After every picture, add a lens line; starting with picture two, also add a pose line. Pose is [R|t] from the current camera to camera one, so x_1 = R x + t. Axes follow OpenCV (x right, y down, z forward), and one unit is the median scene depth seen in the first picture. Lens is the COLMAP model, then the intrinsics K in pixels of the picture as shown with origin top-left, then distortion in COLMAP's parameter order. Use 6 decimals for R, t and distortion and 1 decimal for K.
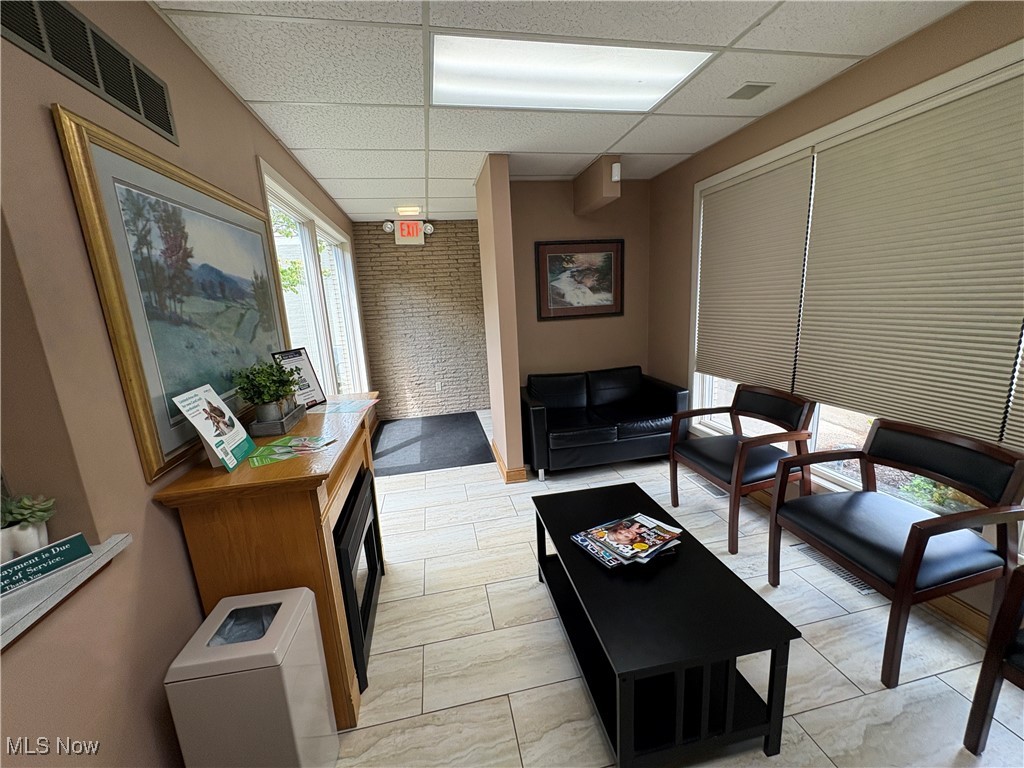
lens RADIAL K [[410.7, 0, 513.2], [0, 410.7, 382.3], [0, 0, 1]] dist [-0.002869, -0.000062]
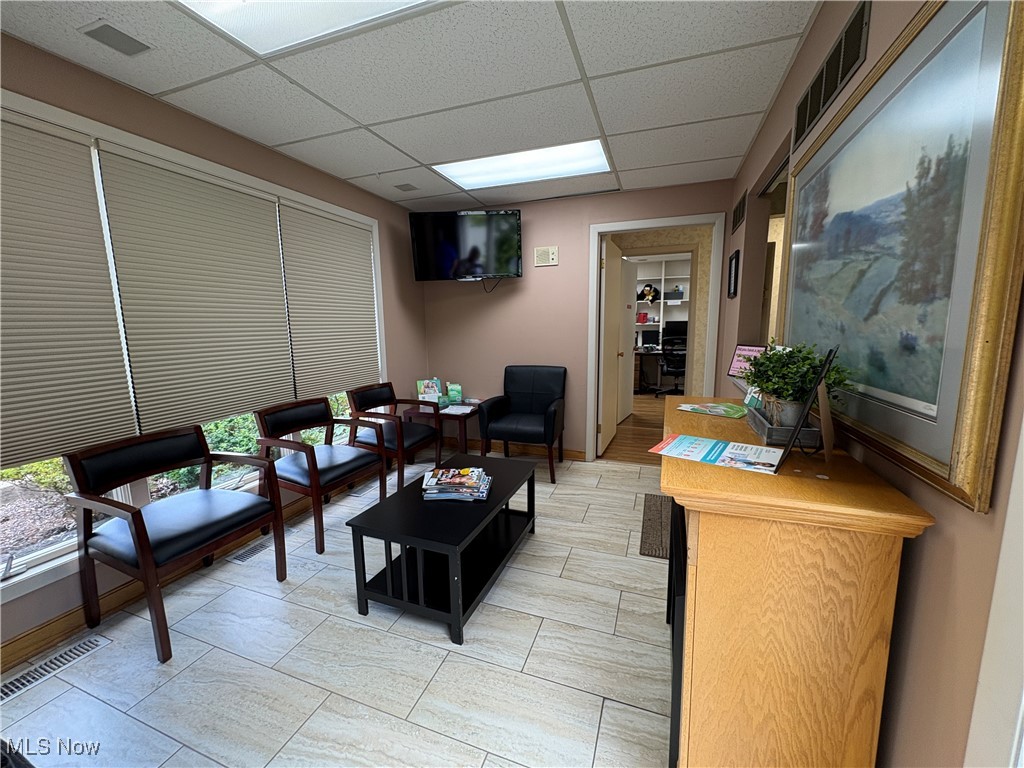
lens RADIAL K [[410.7, 0, 510.9], [0, 410.7, 384.0], [0, 0, 1]] dist [-0.002869, -0.000062]
pose [[-0.851549, -0.012519, 0.524125, -0.552806], [0.162552, 0.944144, 0.286650, -0.272290], [-0.498439, 0.329294, -0.801950, 1.836404]]
